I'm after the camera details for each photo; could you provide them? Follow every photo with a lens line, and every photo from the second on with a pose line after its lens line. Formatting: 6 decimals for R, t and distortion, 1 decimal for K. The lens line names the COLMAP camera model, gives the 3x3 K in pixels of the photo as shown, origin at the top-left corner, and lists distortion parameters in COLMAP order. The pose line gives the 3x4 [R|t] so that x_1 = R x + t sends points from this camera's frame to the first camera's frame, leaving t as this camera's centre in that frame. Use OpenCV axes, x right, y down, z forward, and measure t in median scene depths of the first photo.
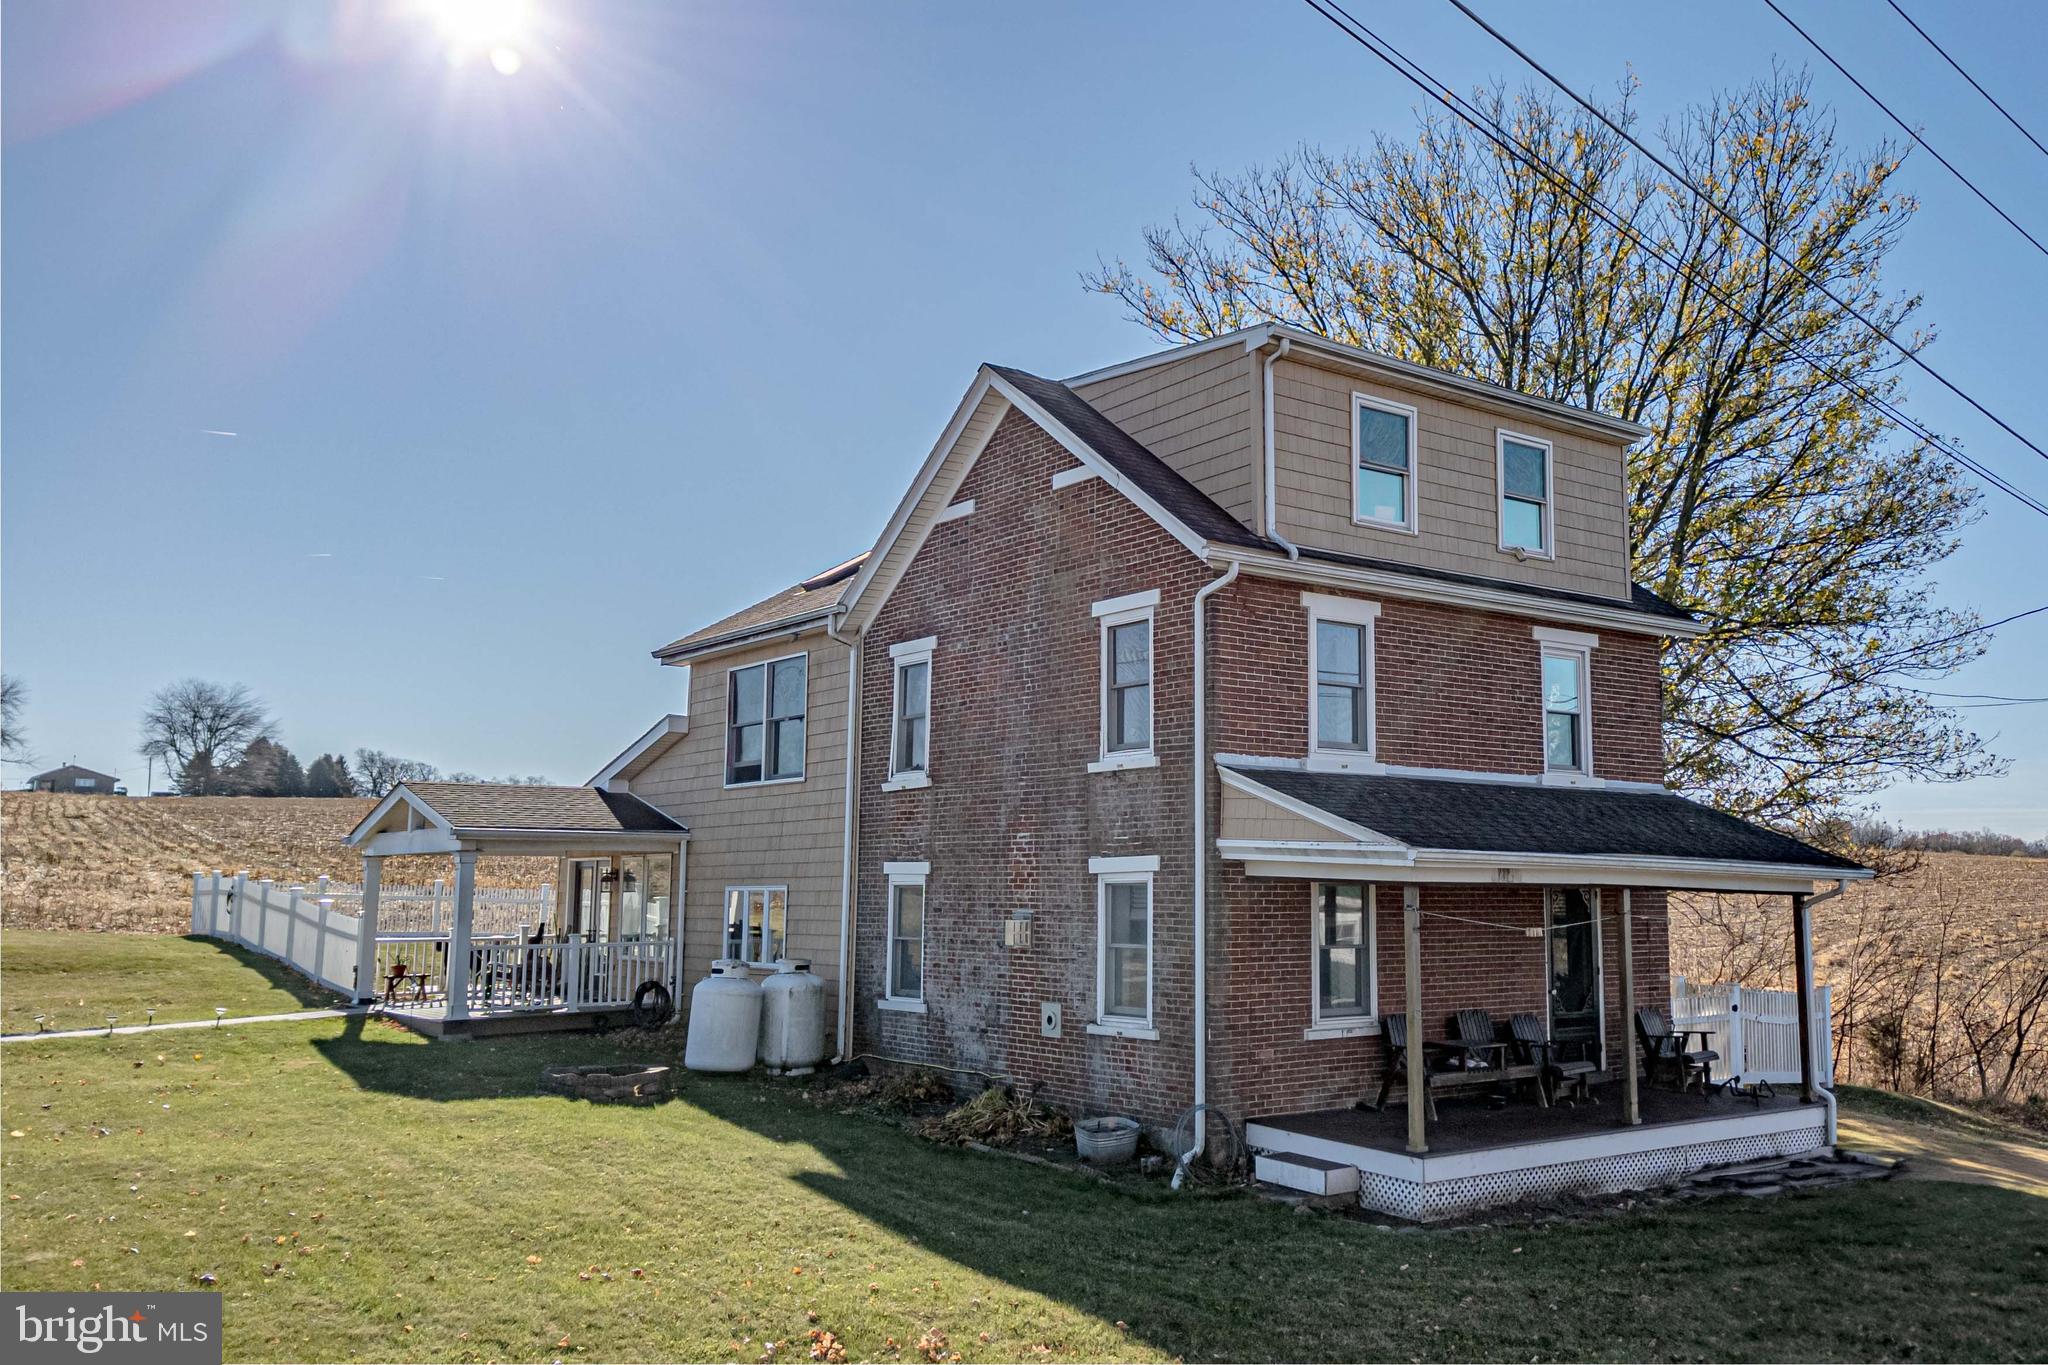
lens RADIAL K [[1691.3, 0, 1210.4], [0, 1691.3, 681.4], [0, 0, 1]] dist [0.079229, -0.084778]
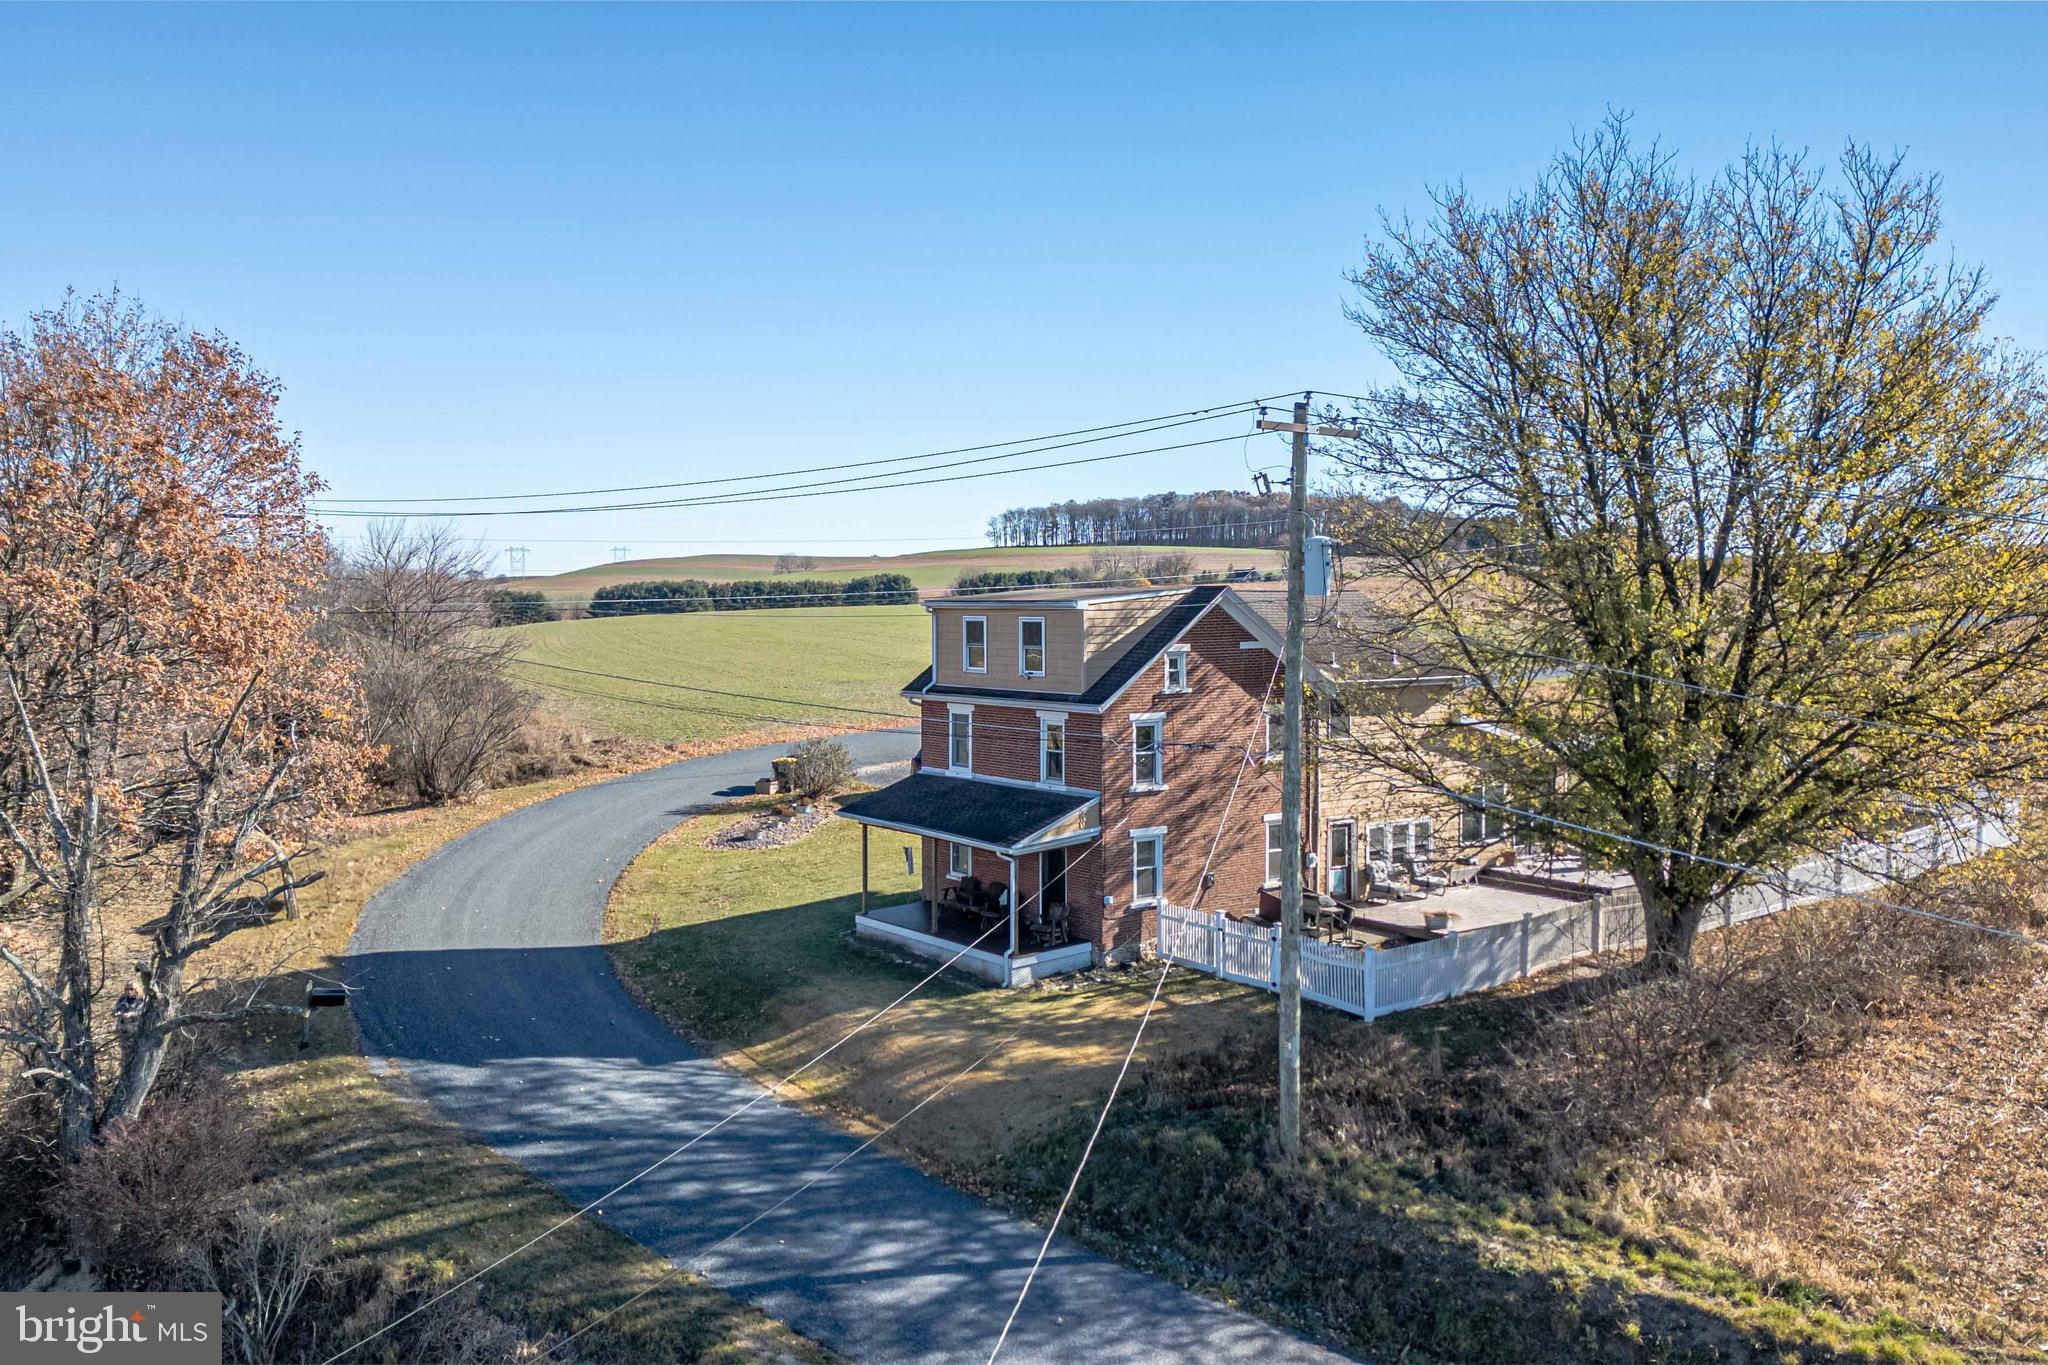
lens RADIAL K [[1691.3, 0, 1039.5], [0, 1691.3, 665.2], [0, 0, 1]] dist [0.079229, -0.084778]
pose [[-0.013997, 0.045302, -0.998875, 2.443687], [0.126270, 0.991056, 0.043178, -0.191309], [0.991897, -0.125523, -0.019592, 1.145717]]
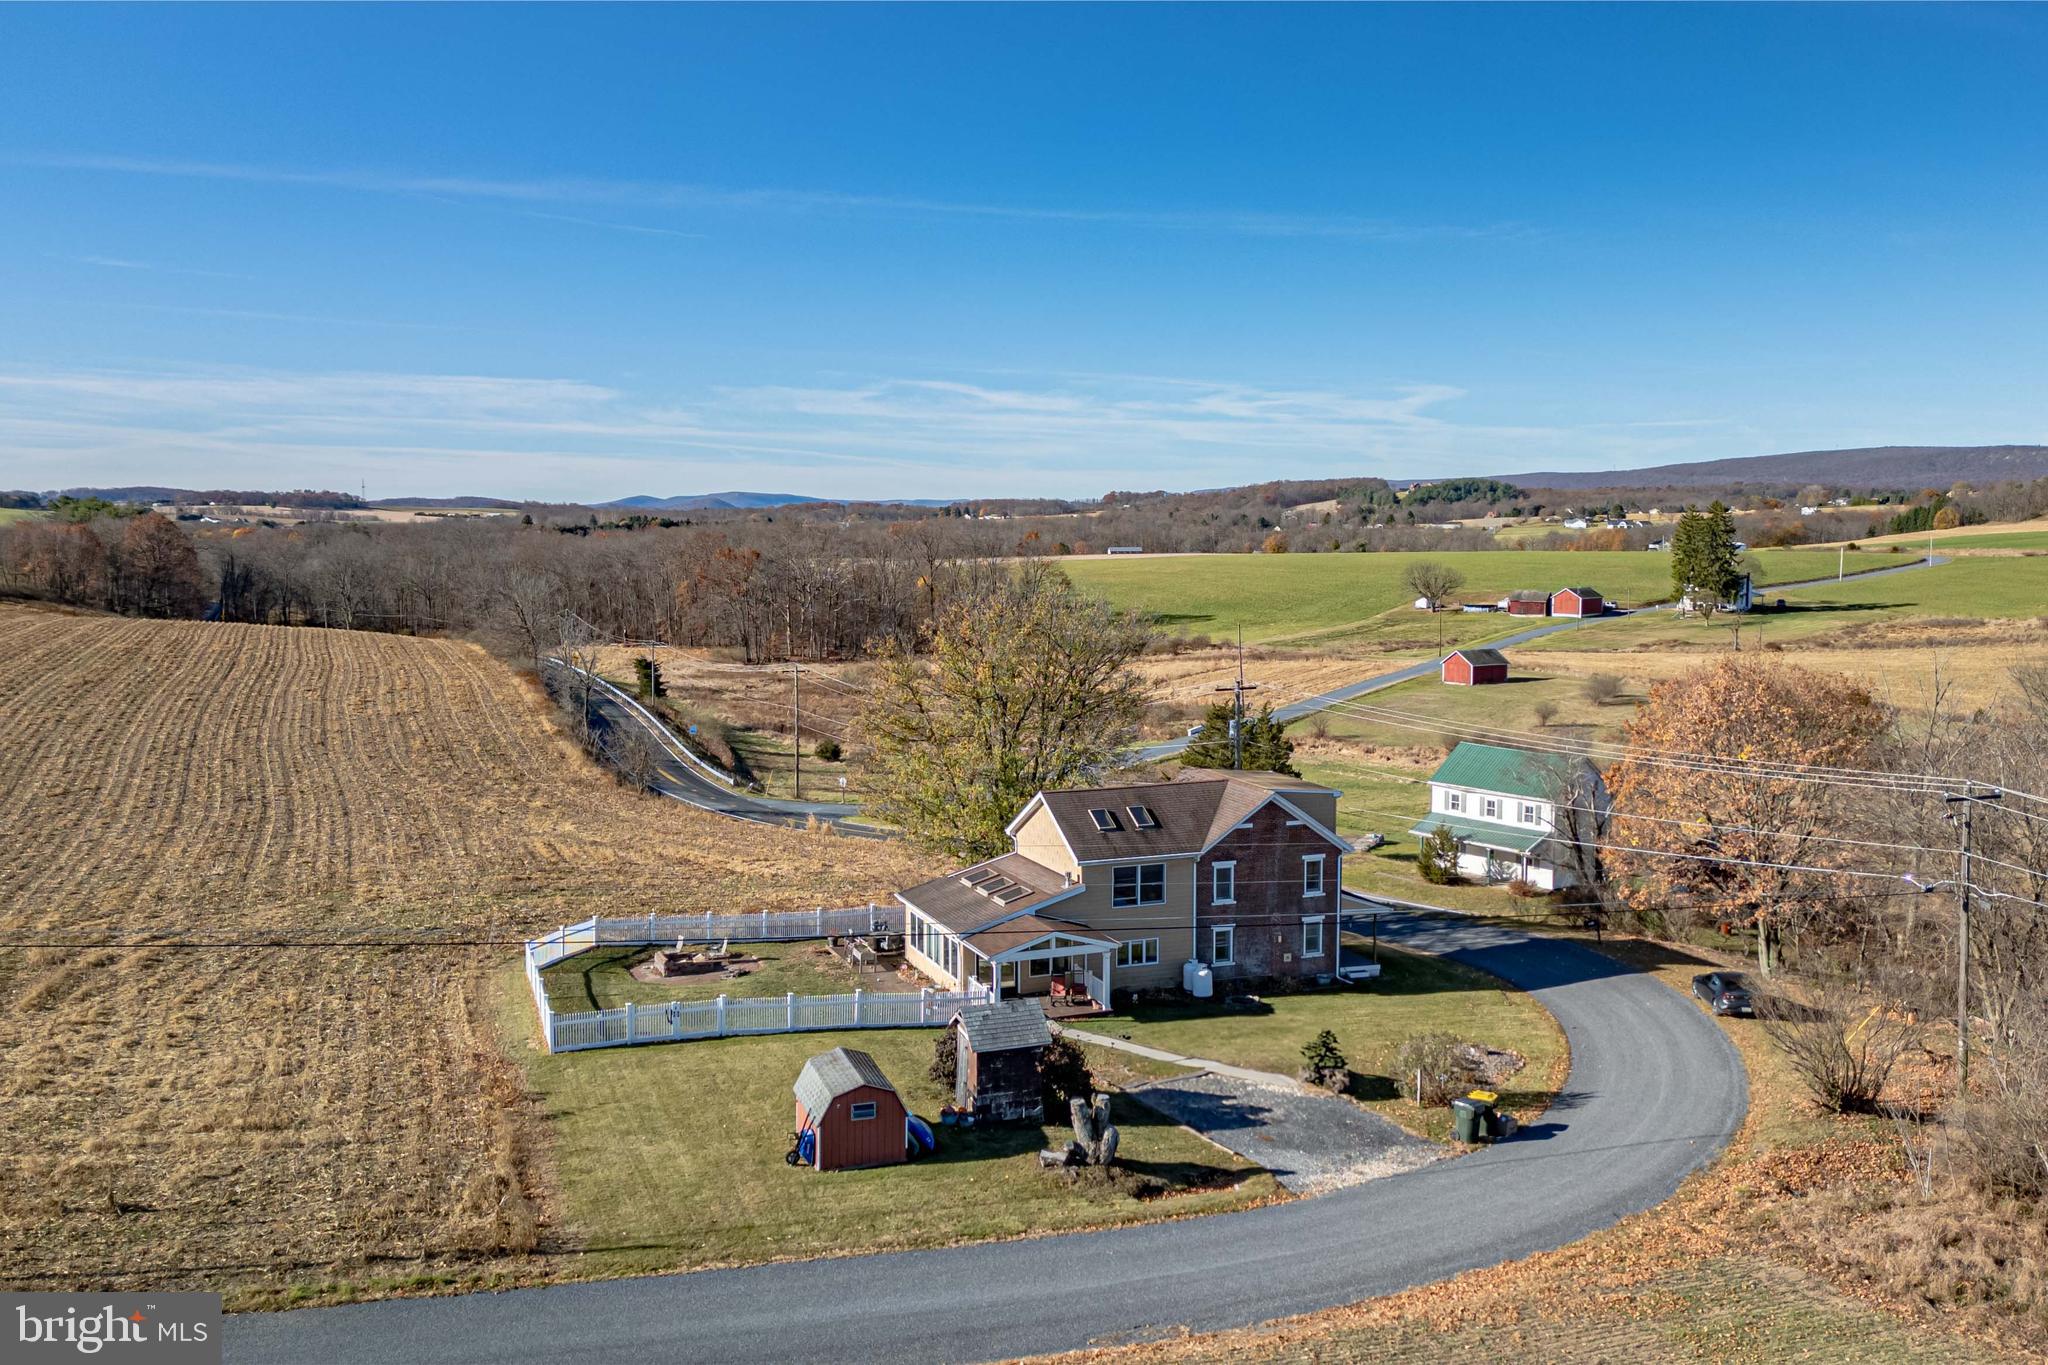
lens RADIAL K [[1691.3, 0, 1019.5], [0, 1691.3, 685.4], [0, 0, 1]] dist [0.079229, -0.084778]
pose [[0.309752, -0.090160, 0.946533, -4.098665], [-0.117971, 0.984158, 0.132349, -0.908658], [-0.943471, -0.152659, 0.294208, 0.508017]]
